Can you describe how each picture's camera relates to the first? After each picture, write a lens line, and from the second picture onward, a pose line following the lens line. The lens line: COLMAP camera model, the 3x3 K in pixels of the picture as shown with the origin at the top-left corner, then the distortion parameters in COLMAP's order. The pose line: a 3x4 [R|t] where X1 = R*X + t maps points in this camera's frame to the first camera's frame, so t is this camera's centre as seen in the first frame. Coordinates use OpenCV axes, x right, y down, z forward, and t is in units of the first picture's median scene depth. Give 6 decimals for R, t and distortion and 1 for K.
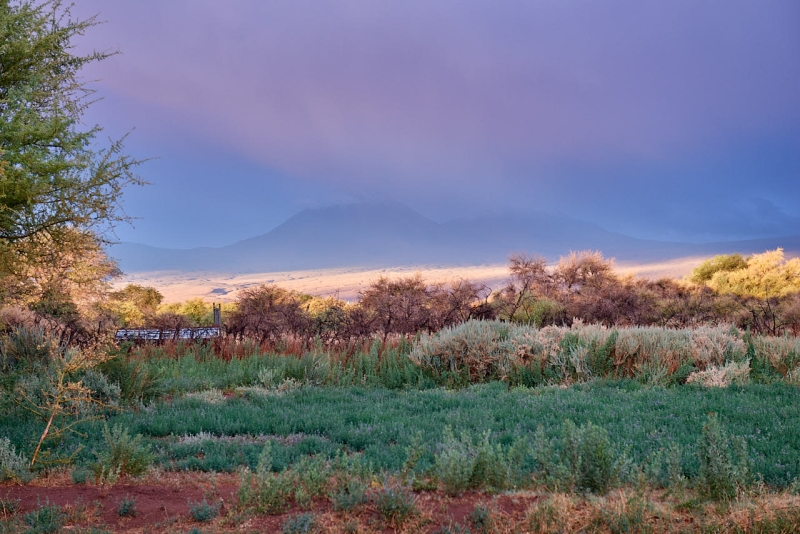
lens RADIAL K [[1464.0, 0, 406.0], [0, 1464.0, 268.6], [0, 0, 1]] dist [0.027495, 0.000000]
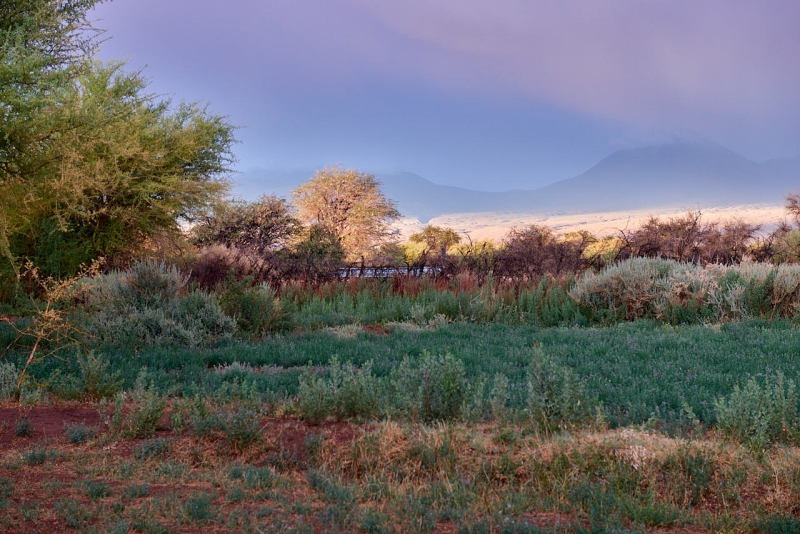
lens RADIAL K [[1464.0, 0, 405.1], [0, 1464.0, 270.3], [0, 0, 1]] dist [0.027495, 0.000000]
pose [[0.976704, 0.003732, -0.214558, 0.109357], [0.005026, 0.999177, 0.040257, 0.003725], [0.214532, -0.040398, 0.975881, 0.012882]]
